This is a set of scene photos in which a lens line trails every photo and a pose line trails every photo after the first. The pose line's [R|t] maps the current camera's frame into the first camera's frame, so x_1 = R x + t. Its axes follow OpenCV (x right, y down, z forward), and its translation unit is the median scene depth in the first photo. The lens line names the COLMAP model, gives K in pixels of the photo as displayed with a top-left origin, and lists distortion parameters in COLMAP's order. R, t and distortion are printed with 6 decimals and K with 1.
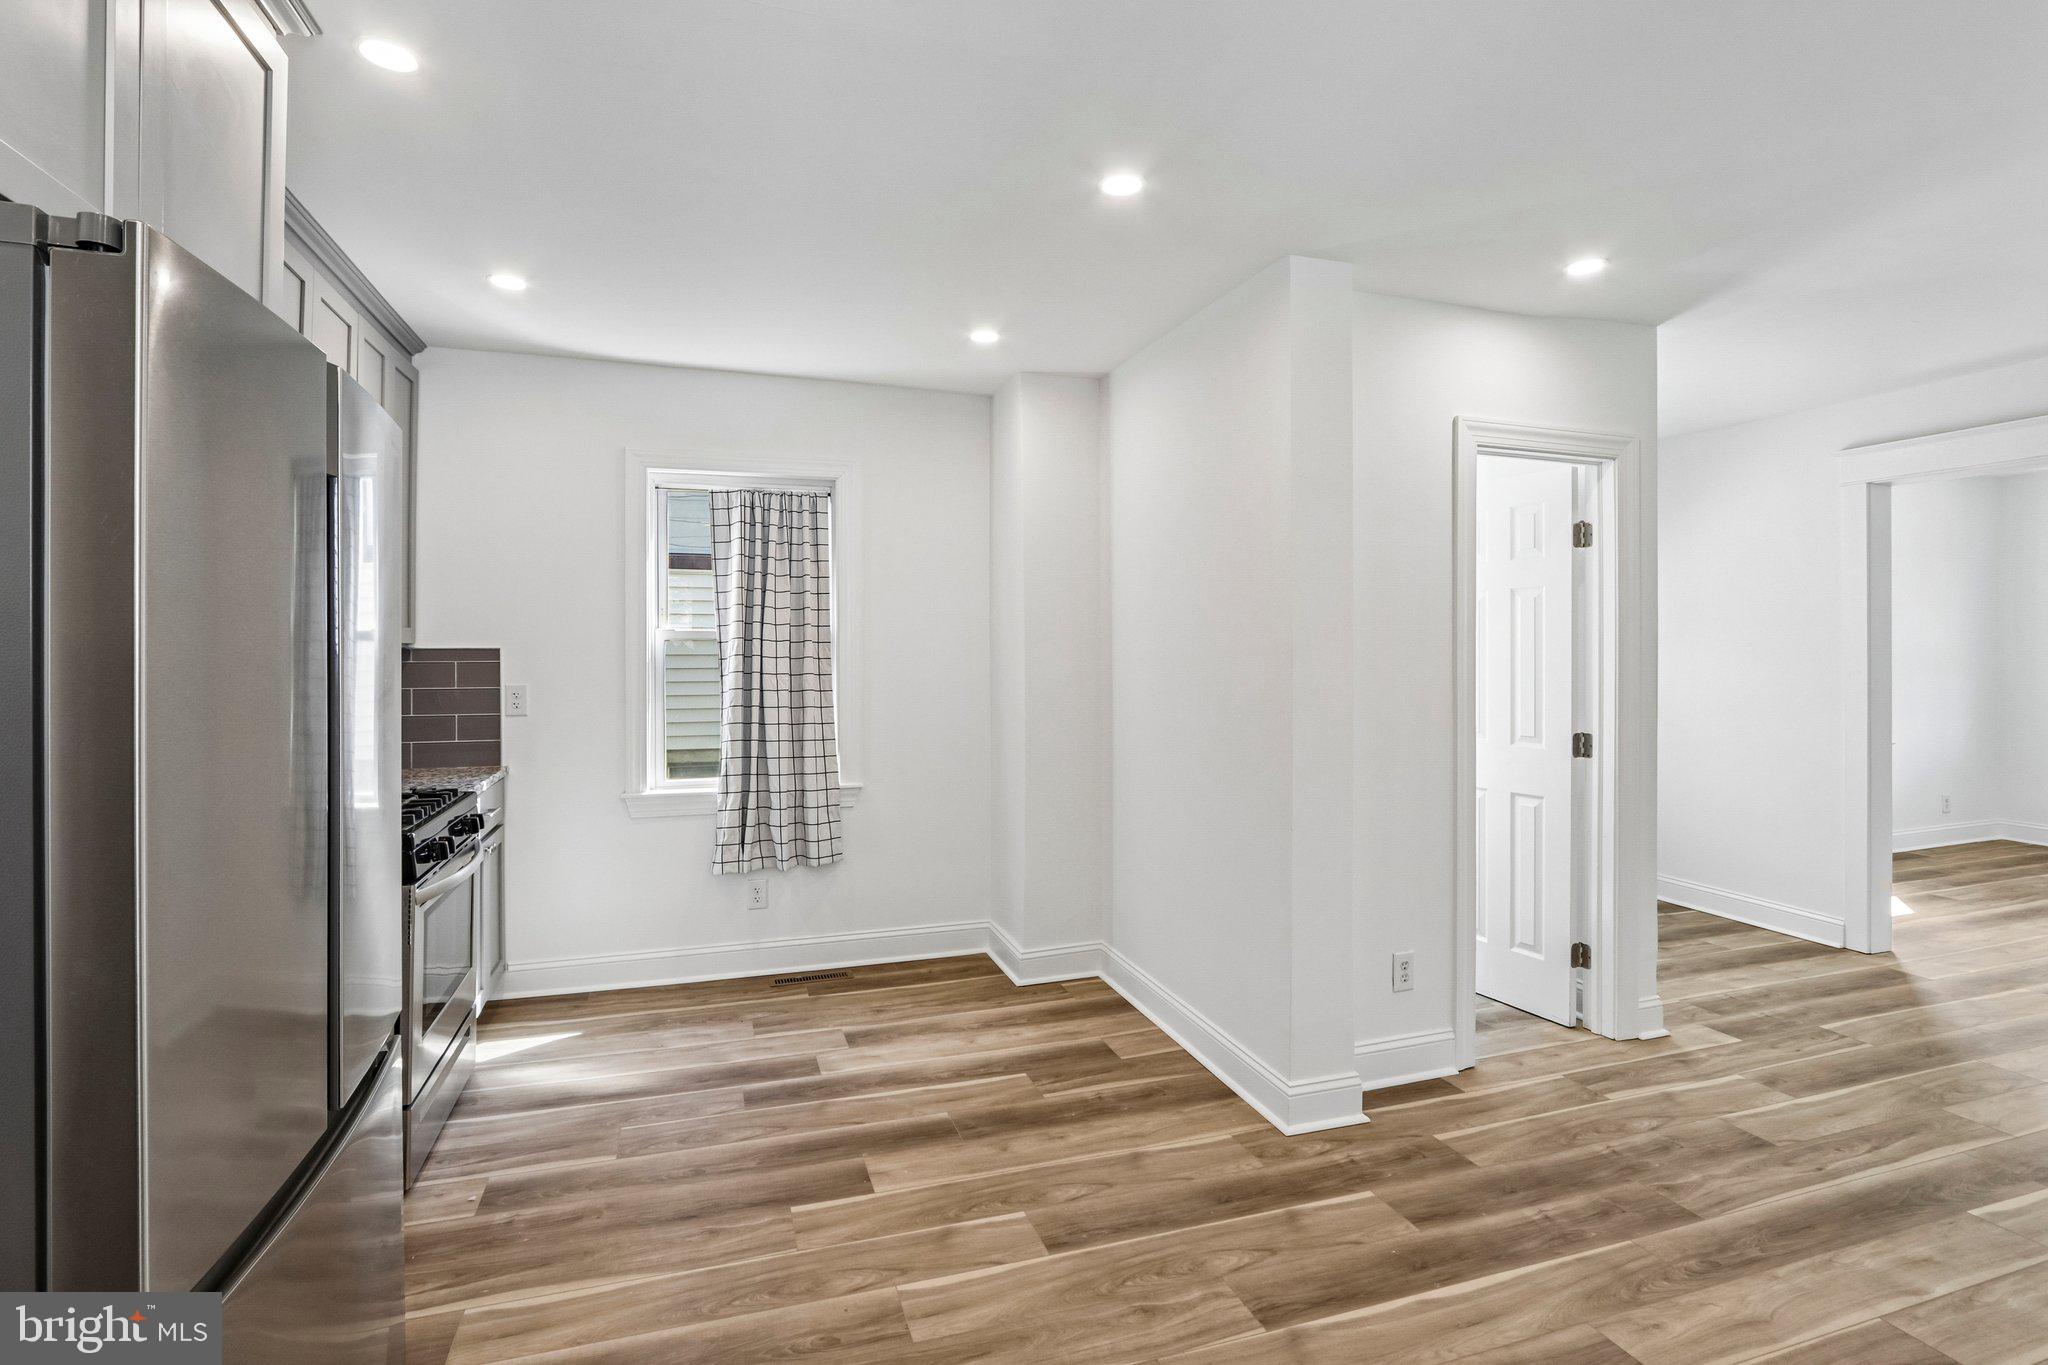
lens RADIAL K [[966.5, 0, 1004.8], [0, 966.5, 653.8], [0, 0, 1]] dist [-0.016182, 0.001137]
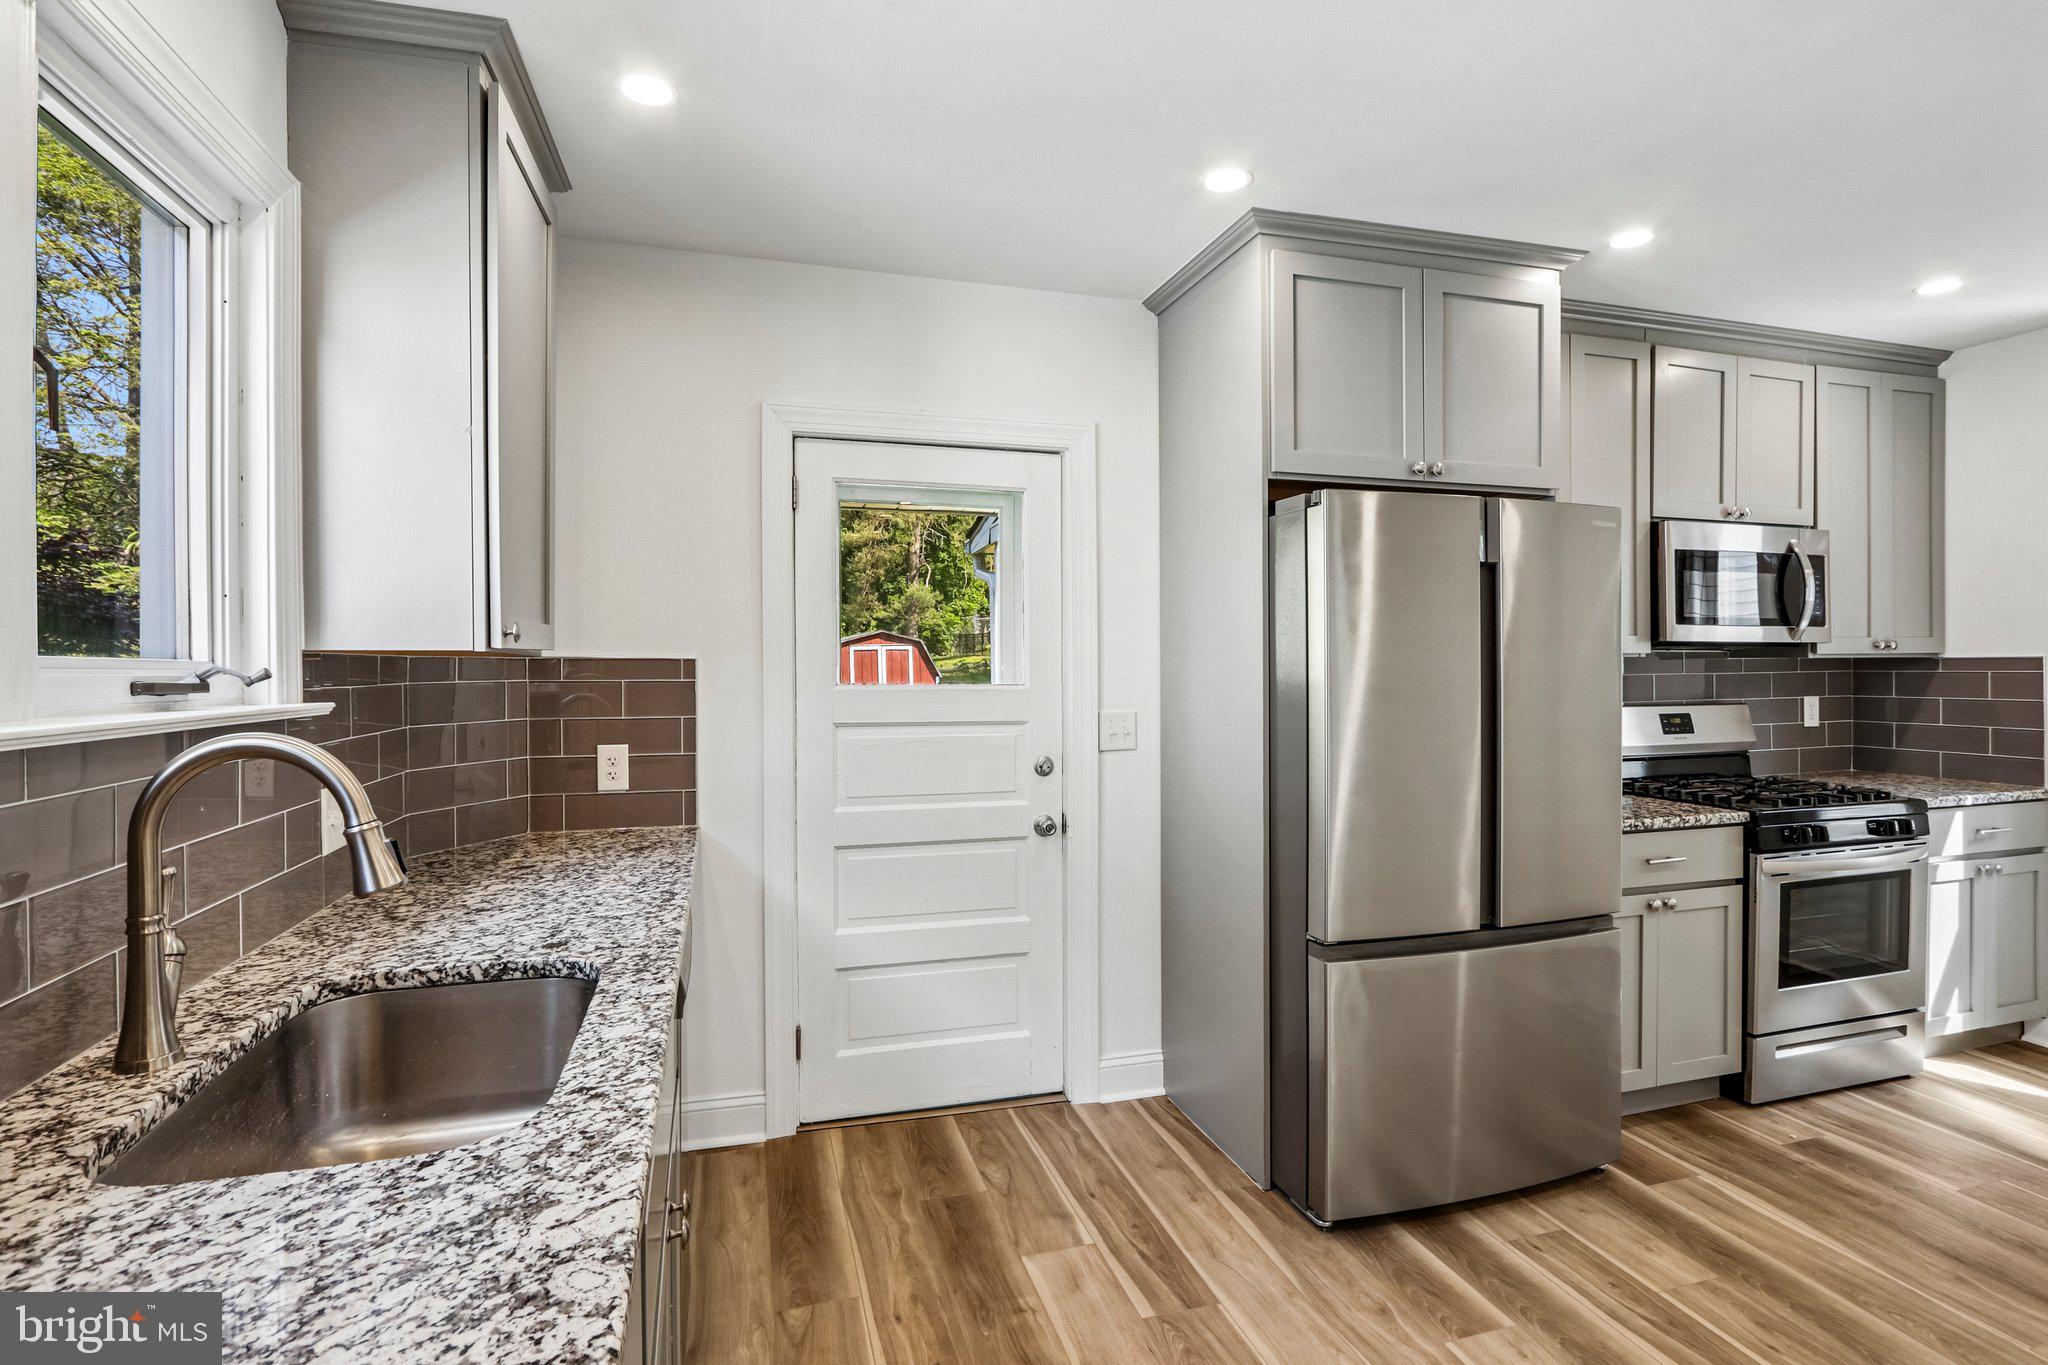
lens RADIAL K [[964.9, 0, 1021.3], [0, 964.9, 665.7], [0, 0, 1]] dist [-0.012212, 0.001324]
pose [[-0.021807, 0.000039, -0.999762, 0.430699], [0.002588, 0.999997, -0.000017, 0.000316], [0.999759, -0.002588, -0.021807, 0.068344]]
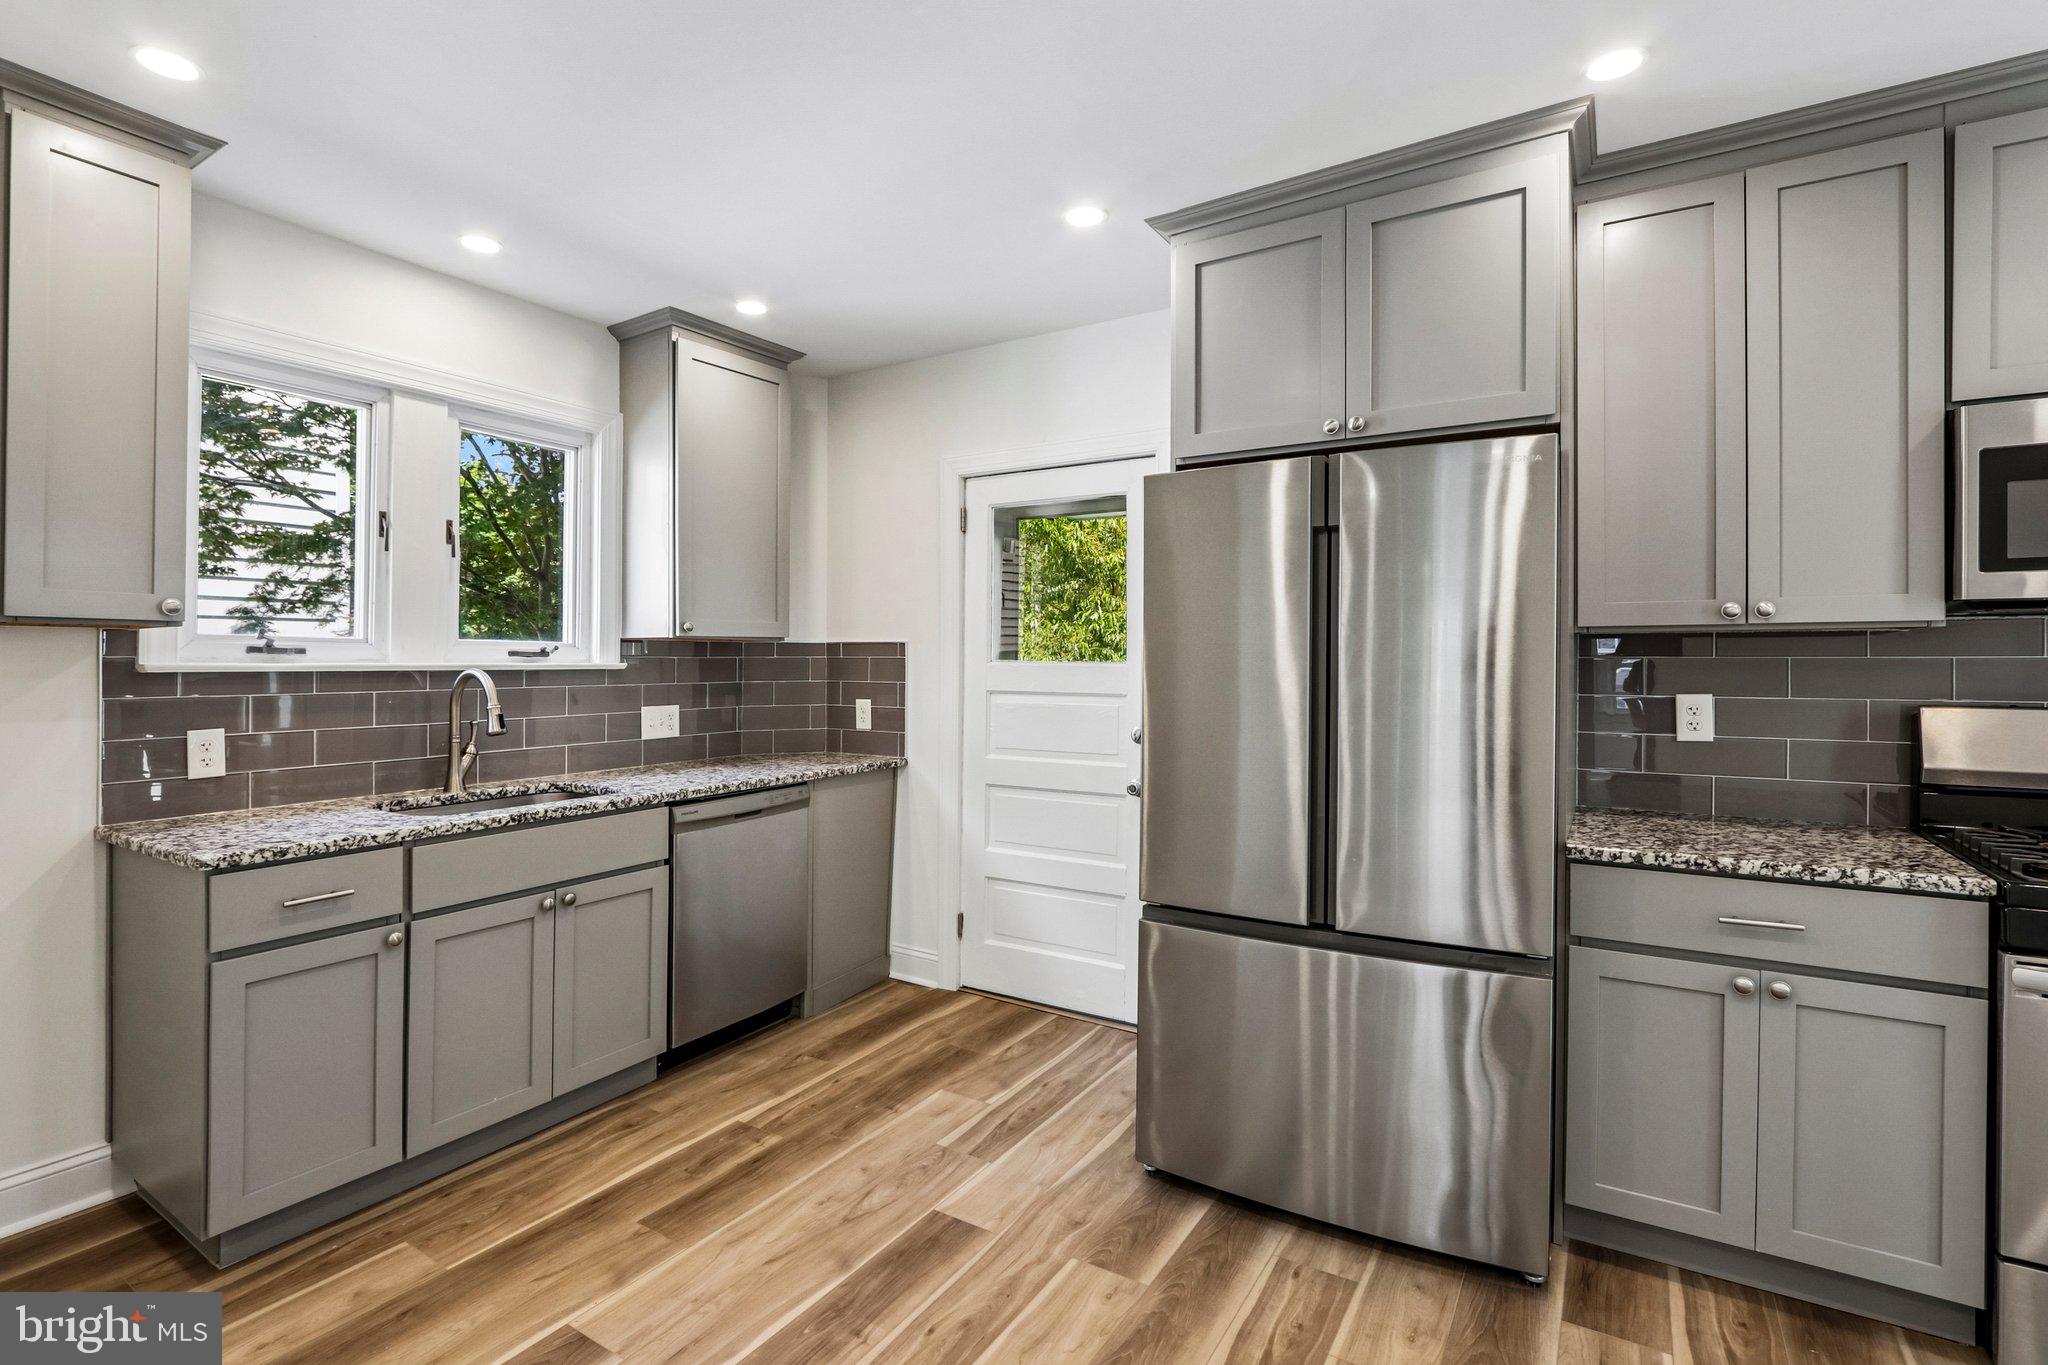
lens RADIAL K [[962.1, 0, 1011.8], [0, 962.1, 656.6], [0, 0, 1]] dist [-0.012609, 0.000601]
pose [[-0.762904, -0.004699, -0.646494, 0.292658], [-0.001358, 0.999983, -0.005666, 0.016384], [0.646510, -0.003445, -0.762898, 0.746280]]
